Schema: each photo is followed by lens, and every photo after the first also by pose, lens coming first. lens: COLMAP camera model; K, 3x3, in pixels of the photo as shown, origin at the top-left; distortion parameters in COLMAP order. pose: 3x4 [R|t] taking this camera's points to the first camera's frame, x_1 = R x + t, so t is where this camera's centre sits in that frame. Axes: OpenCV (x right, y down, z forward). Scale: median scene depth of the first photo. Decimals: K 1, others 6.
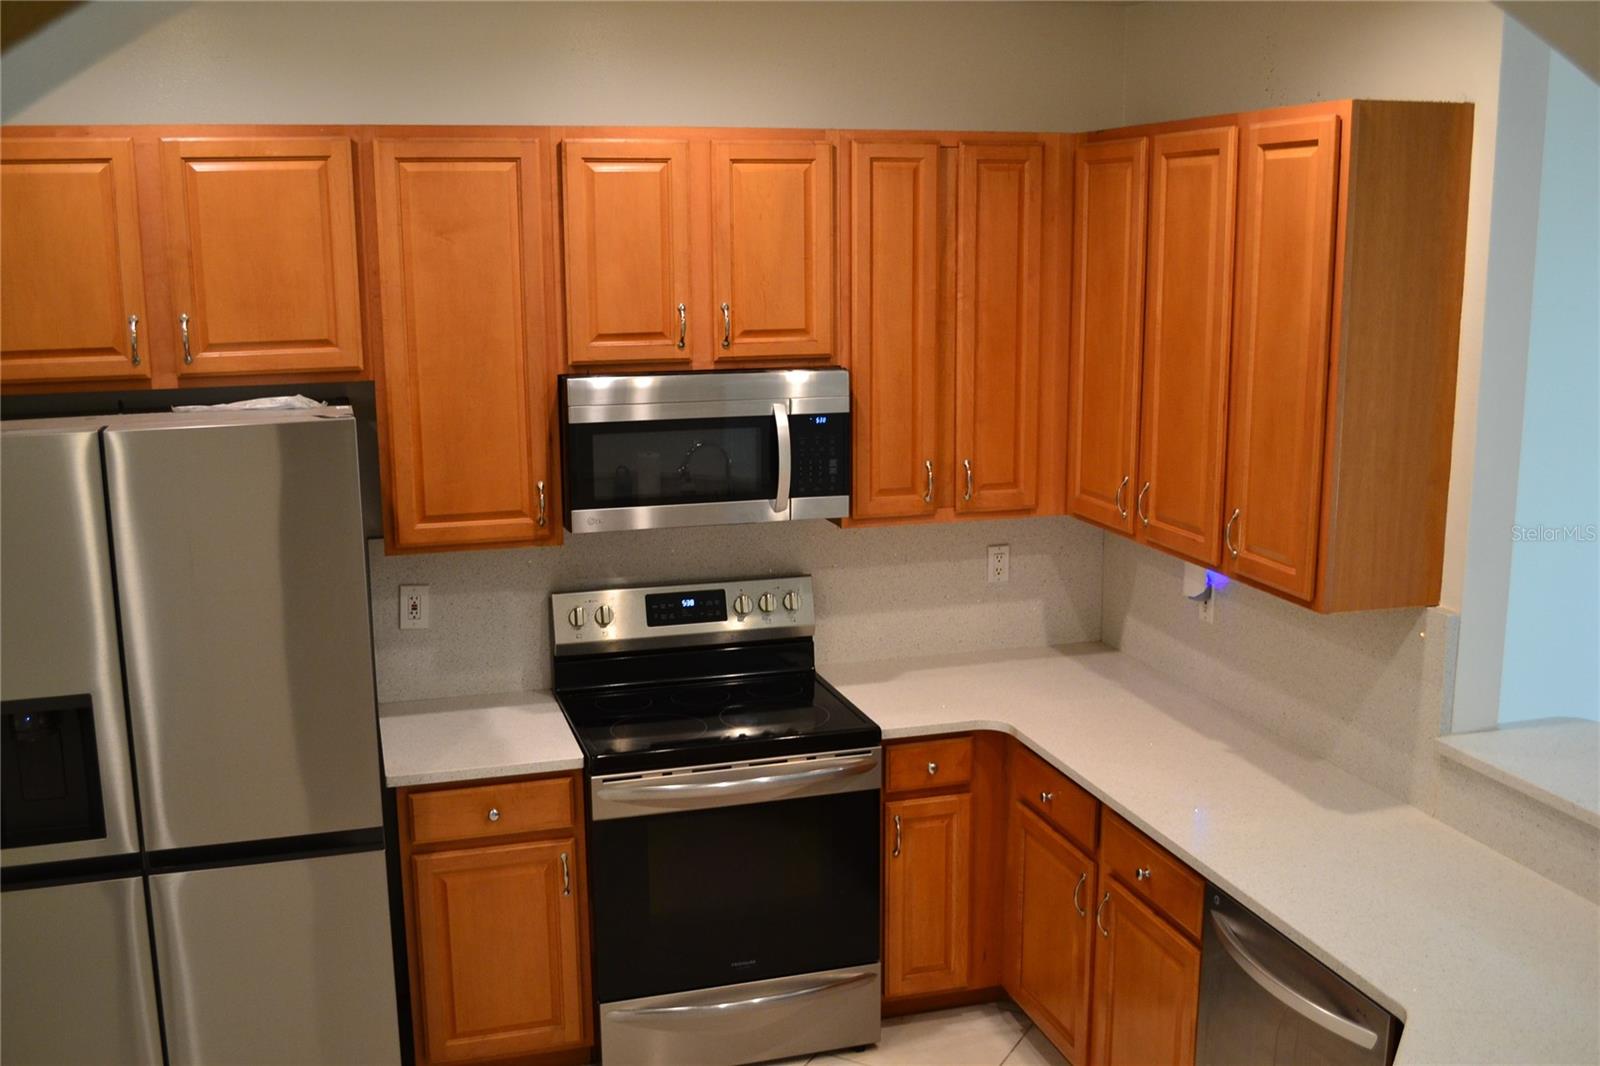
lens RADIAL K [[1570.9, 0, 800.0], [0, 1570.9, 533.0], [0, 0, 1]] dist [-0.071240, 0.006332]
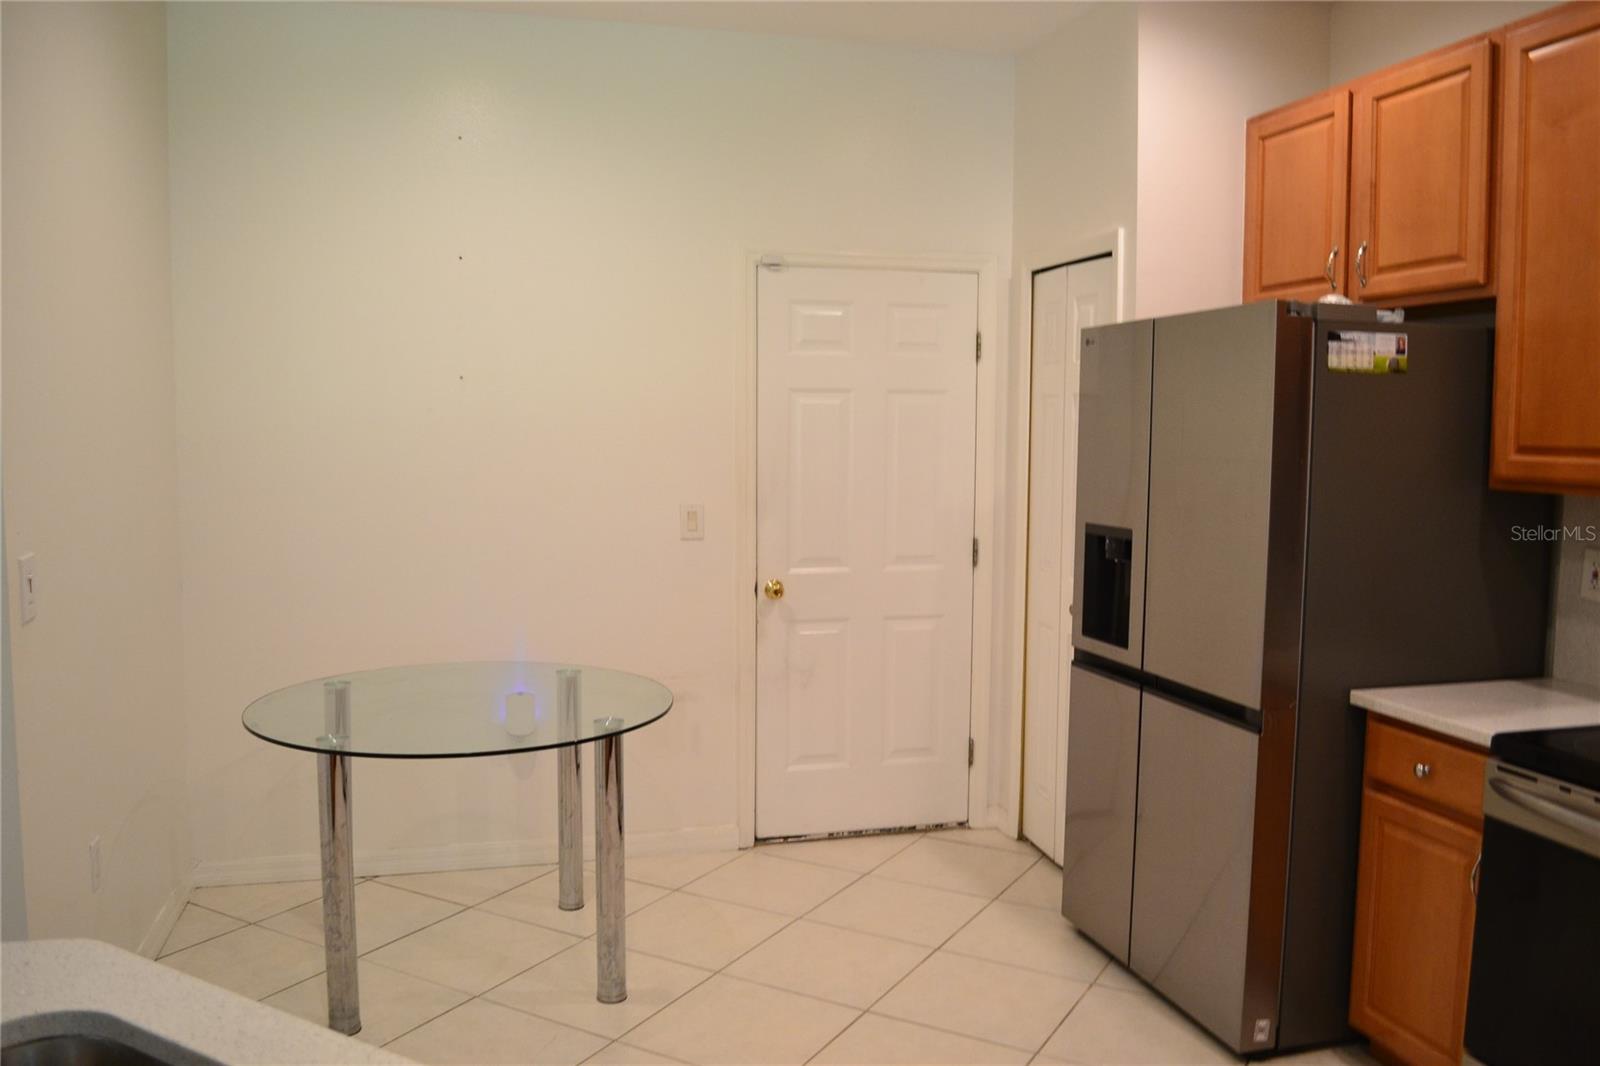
lens RADIAL K [[1275.2, 0, 800.0], [0, 1275.2, 533.0], [0, 0, 1]] dist [-0.085953, 0.015552]
pose [[-0.021555, 0.091764, -0.995547, 0.466322], [-0.200791, 0.975092, 0.094226, 0.051901], [0.979397, 0.201928, -0.002592, 0.602159]]
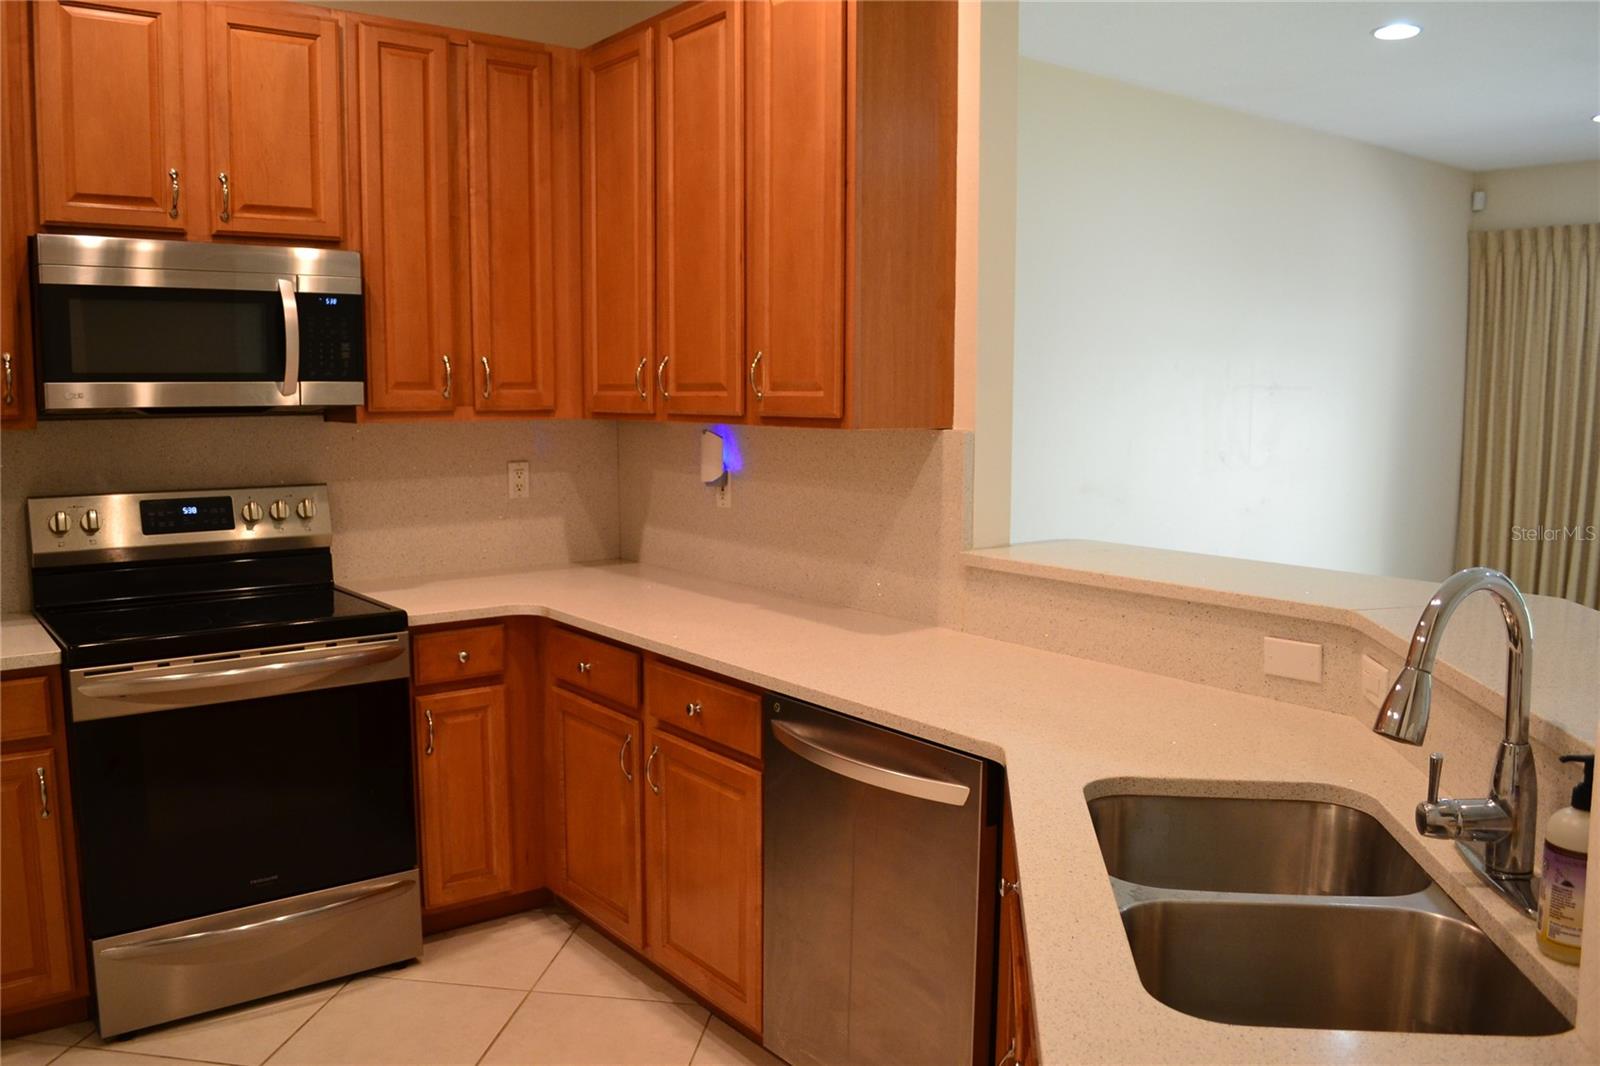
lens RADIAL K [[1275.2, 0, 800.0], [0, 1275.2, 533.0], [0, 0, 1]] dist [-0.085953, 0.015552]
pose [[0.934717, -0.032971, 0.353860, 0.004805], [0.061925, 0.995566, -0.070813, 0.145715], [-0.349956, 0.088103, 0.932614, 0.198203]]
